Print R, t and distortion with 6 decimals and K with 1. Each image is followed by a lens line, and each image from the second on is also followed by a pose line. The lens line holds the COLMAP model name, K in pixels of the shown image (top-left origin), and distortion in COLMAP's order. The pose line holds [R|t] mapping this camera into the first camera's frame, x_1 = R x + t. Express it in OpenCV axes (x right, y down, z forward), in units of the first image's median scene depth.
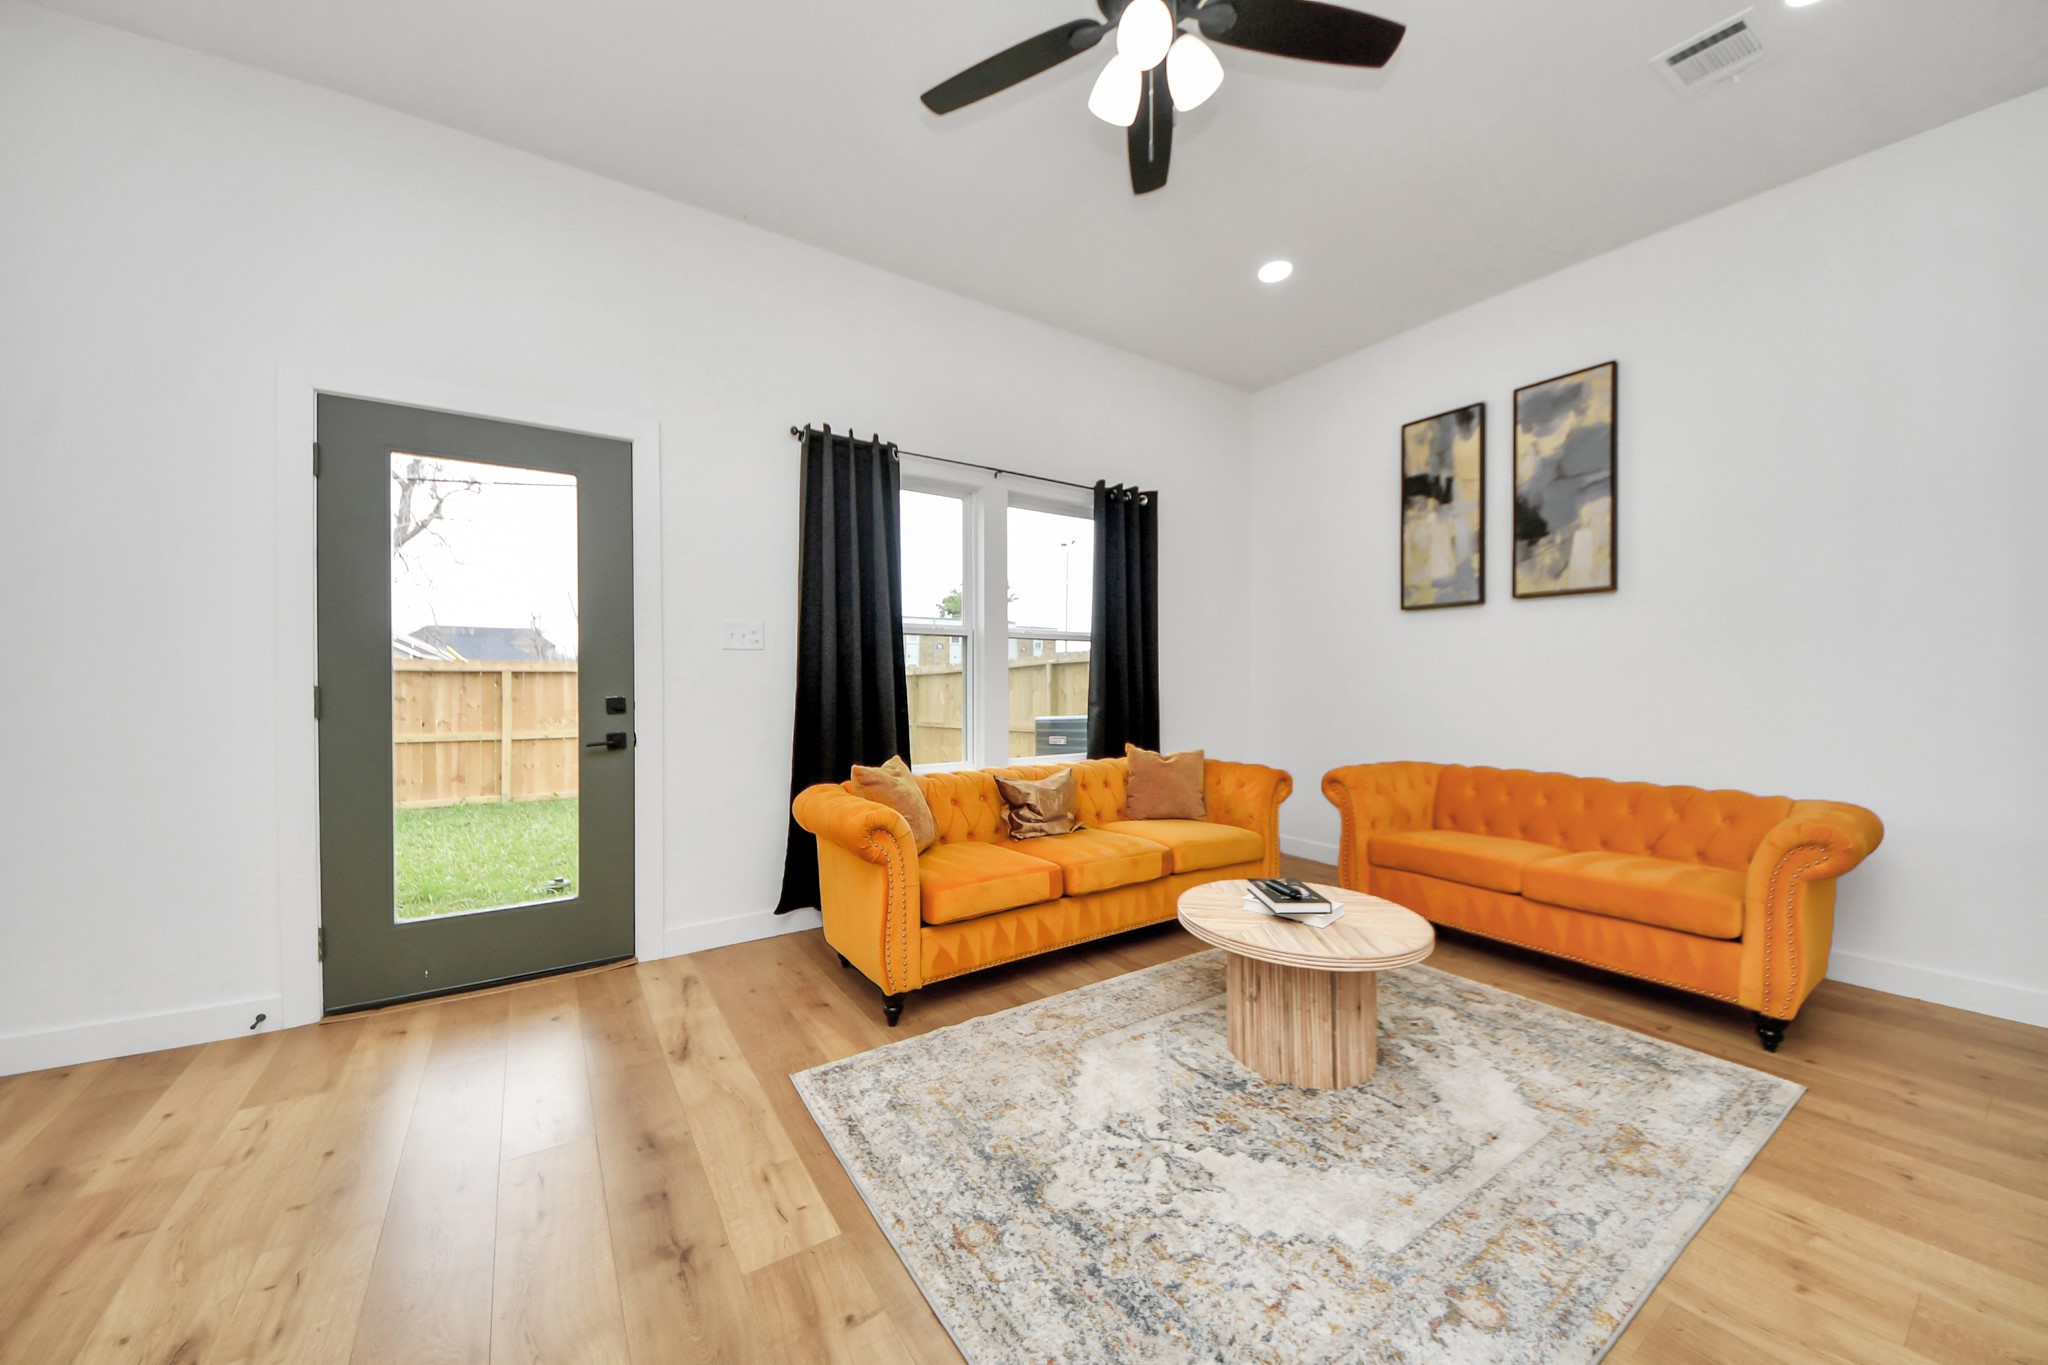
lens RADIAL K [[740.6, 0, 1003.8], [0, 740.6, 680.2], [0, 0, 1]] dist [0.013377, -0.017237]
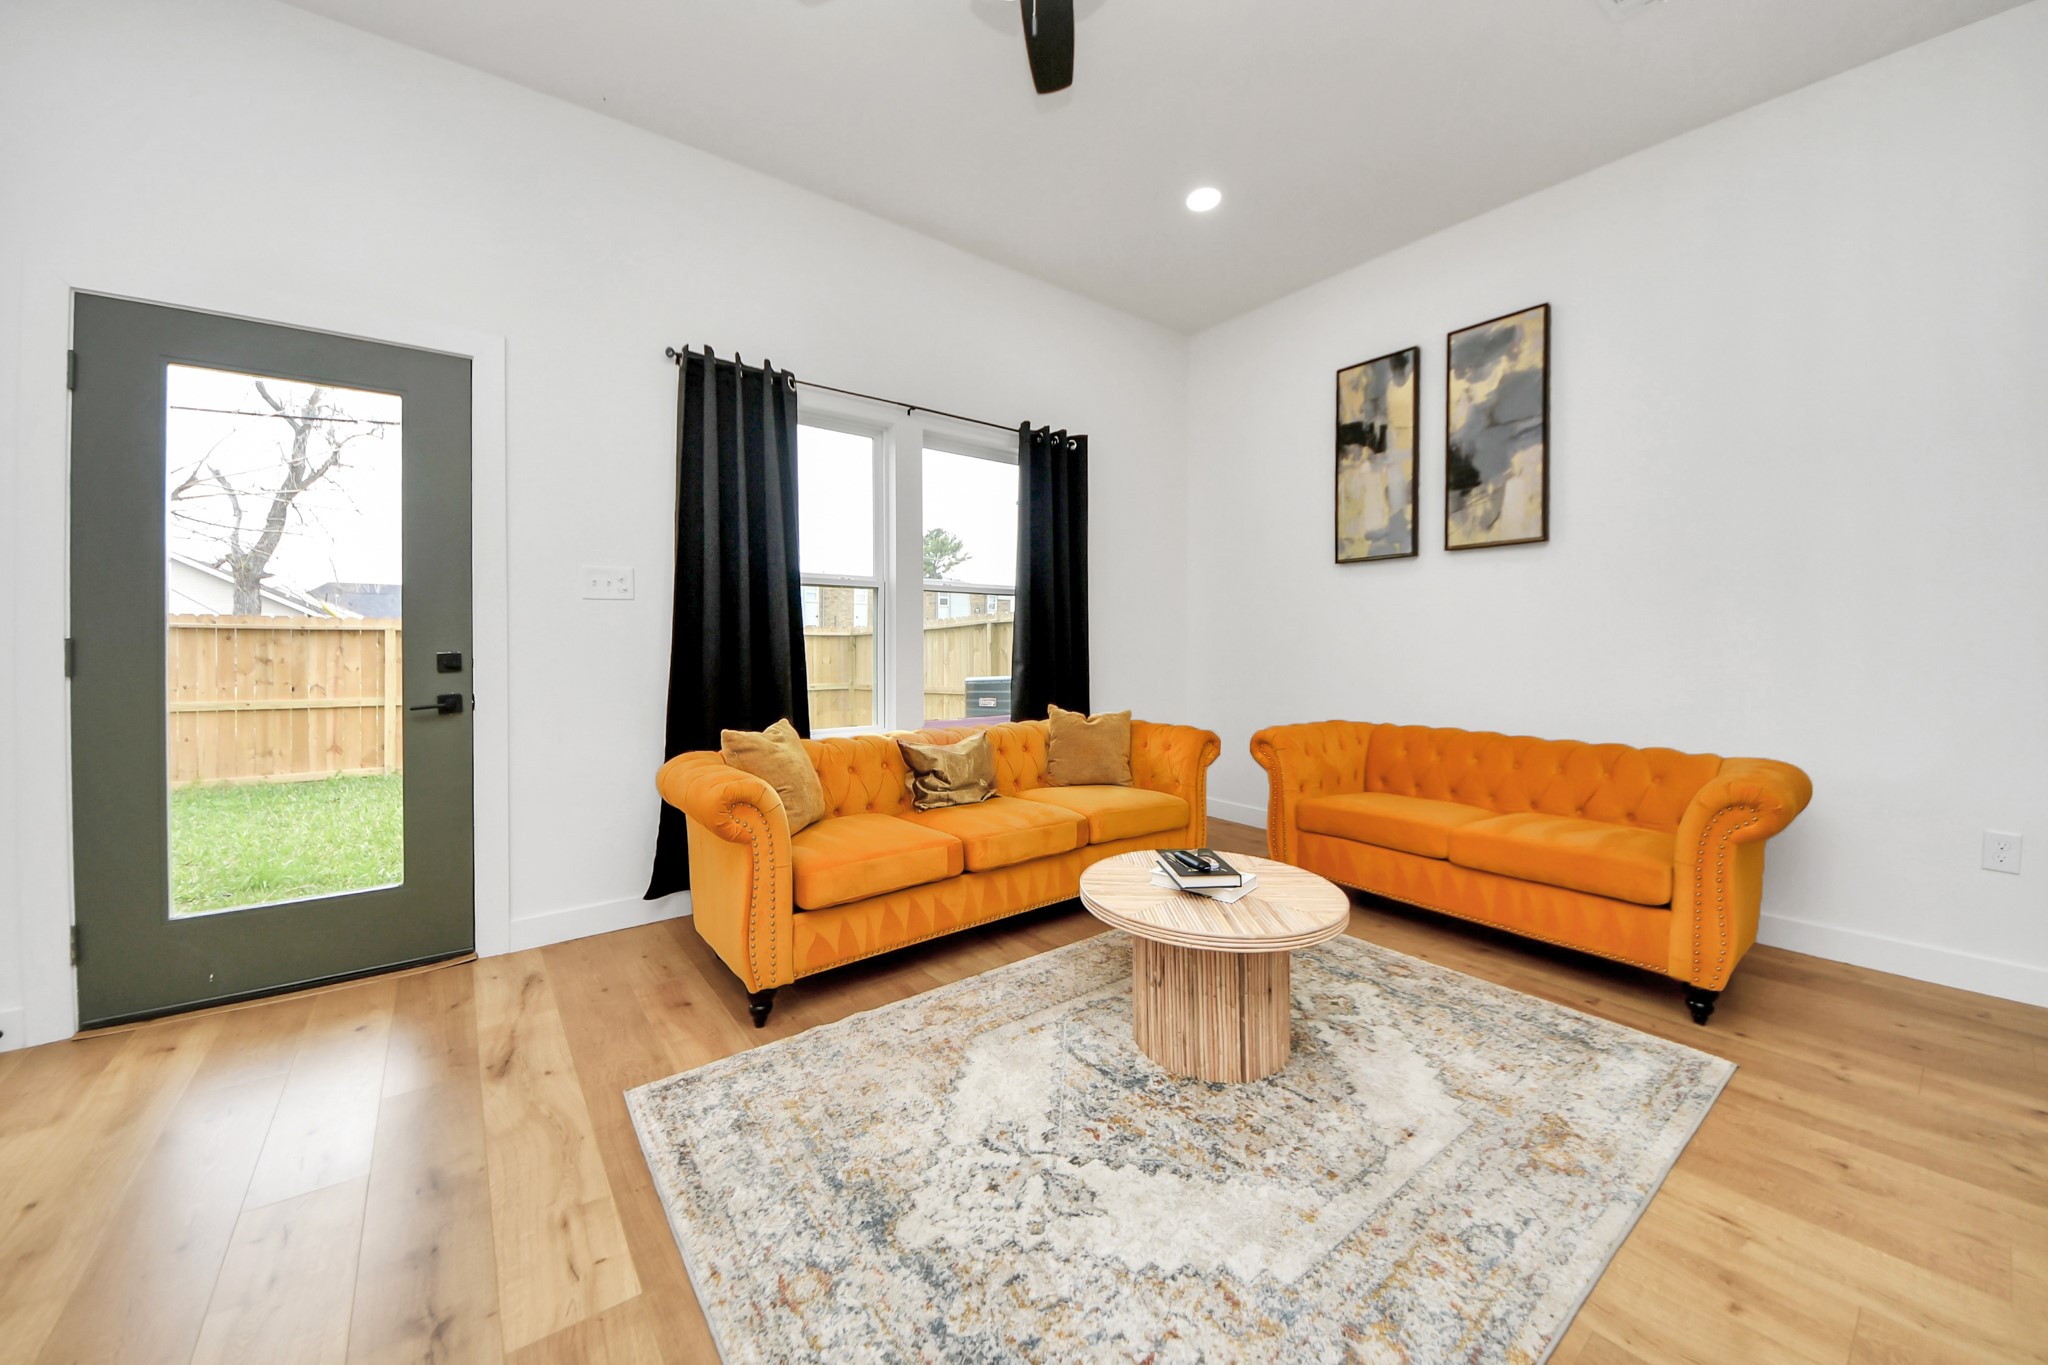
lens RADIAL K [[753.7, 0, 1020.3], [0, 753.7, 647.4], [0, 0, 1]] dist [0.022342, -0.022483]
pose [[0.997273, -0.000862, 0.073794, 0.094468], [0.000599, 0.999993, 0.003594, 0.016472], [-0.073796, -0.003540, 0.997267, 0.090915]]
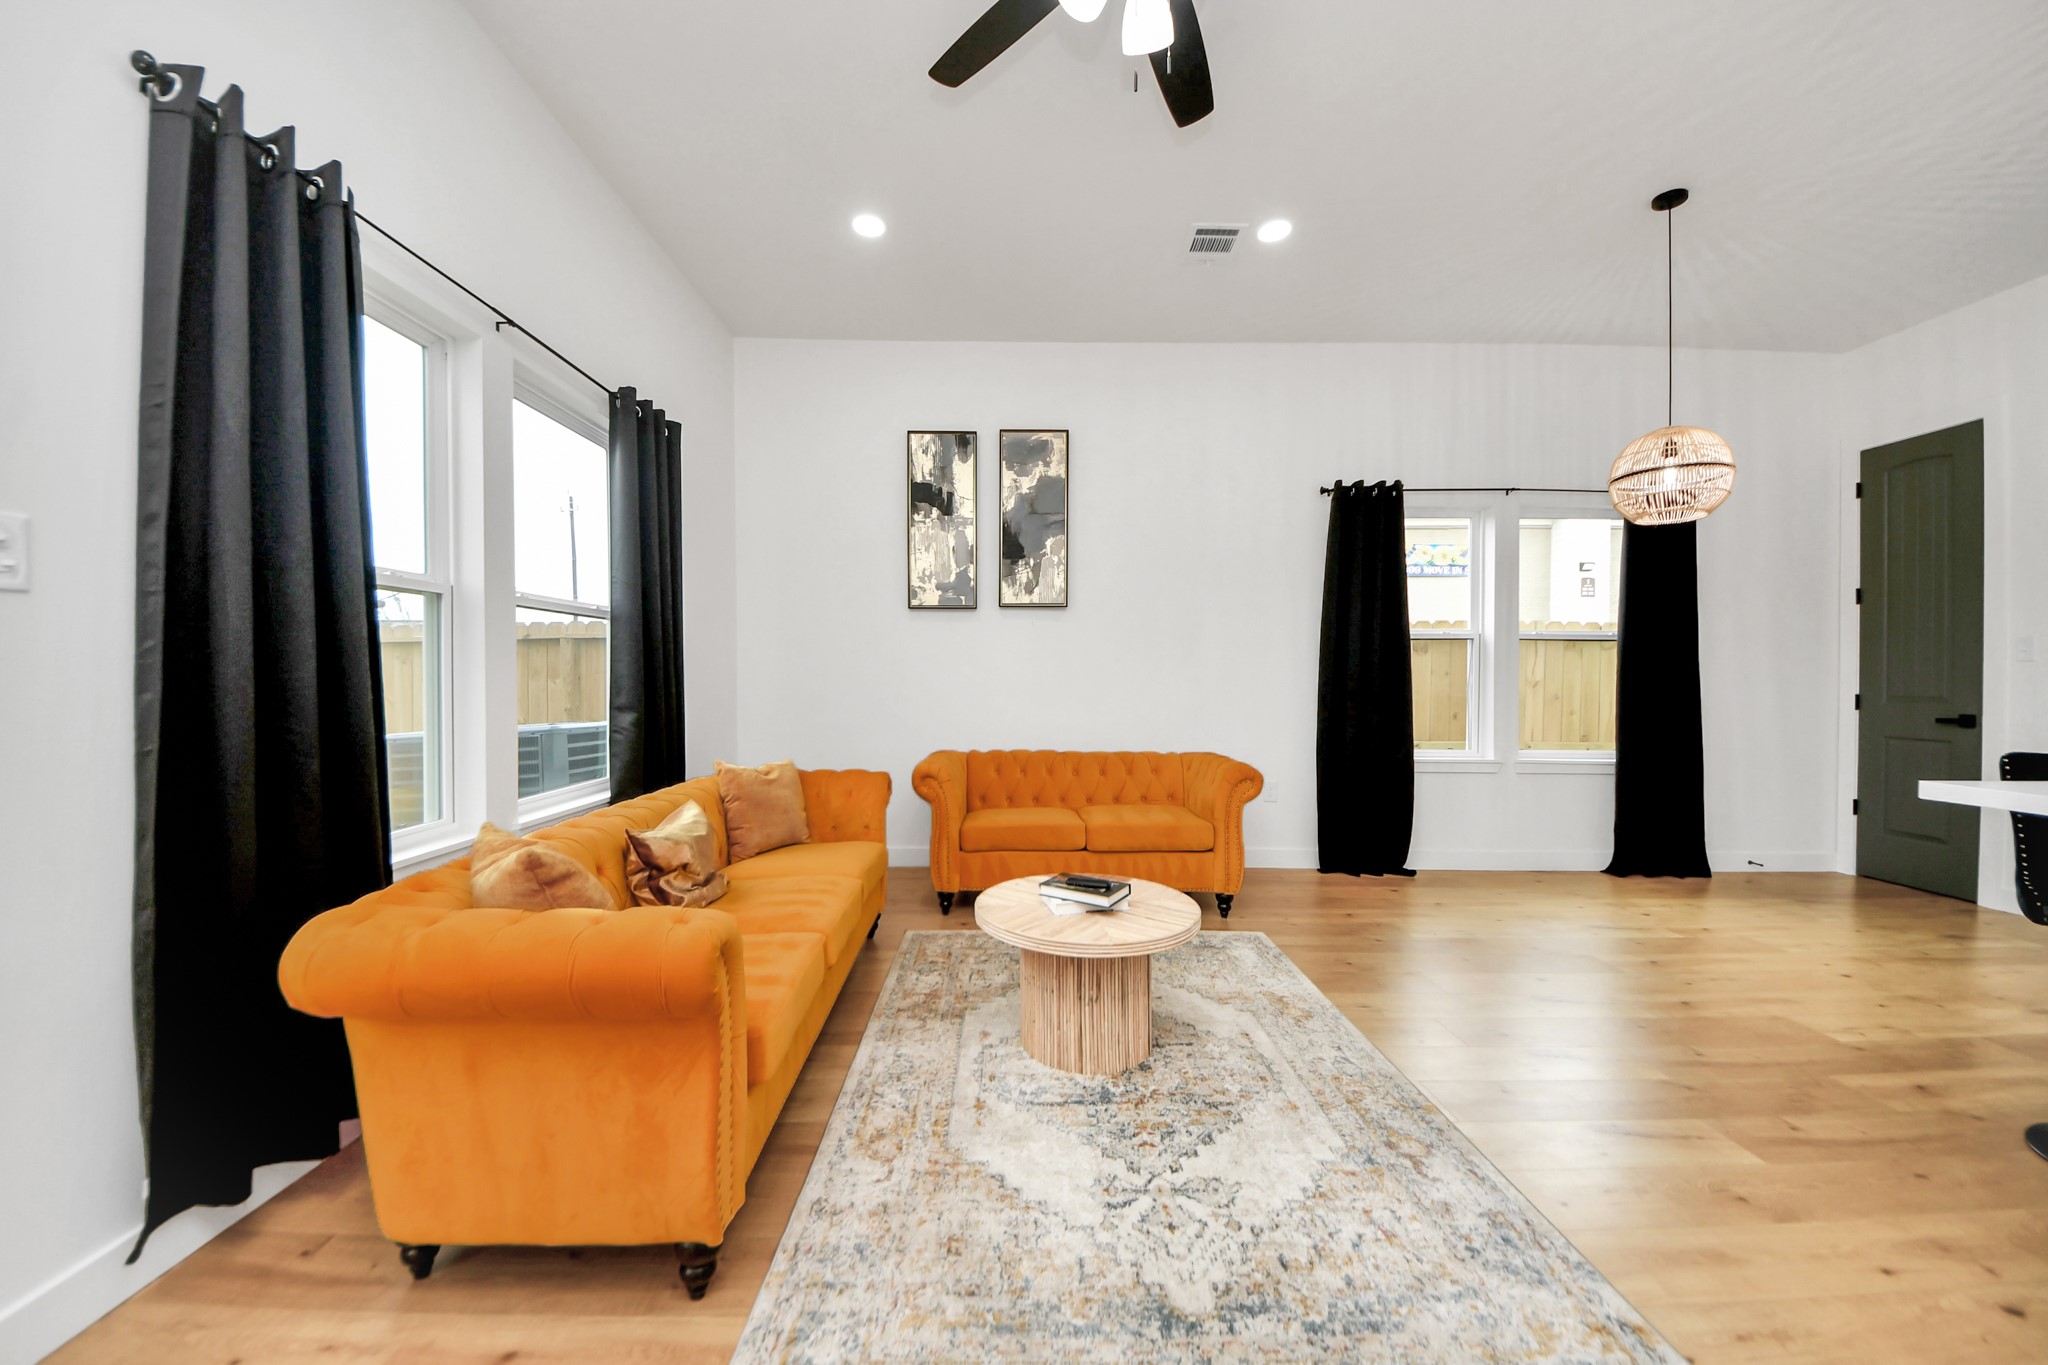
lens RADIAL K [[774.7, 0, 1013.0], [0, 774.7, 680.9], [0, 0, 1]] dist [0.000109, -0.011233]
pose [[0.507423, -0.004542, 0.861685, -0.548249], [-0.005468, 0.999949, 0.008490, -0.004045], [-0.861679, -0.009019, 0.507373, 0.527740]]
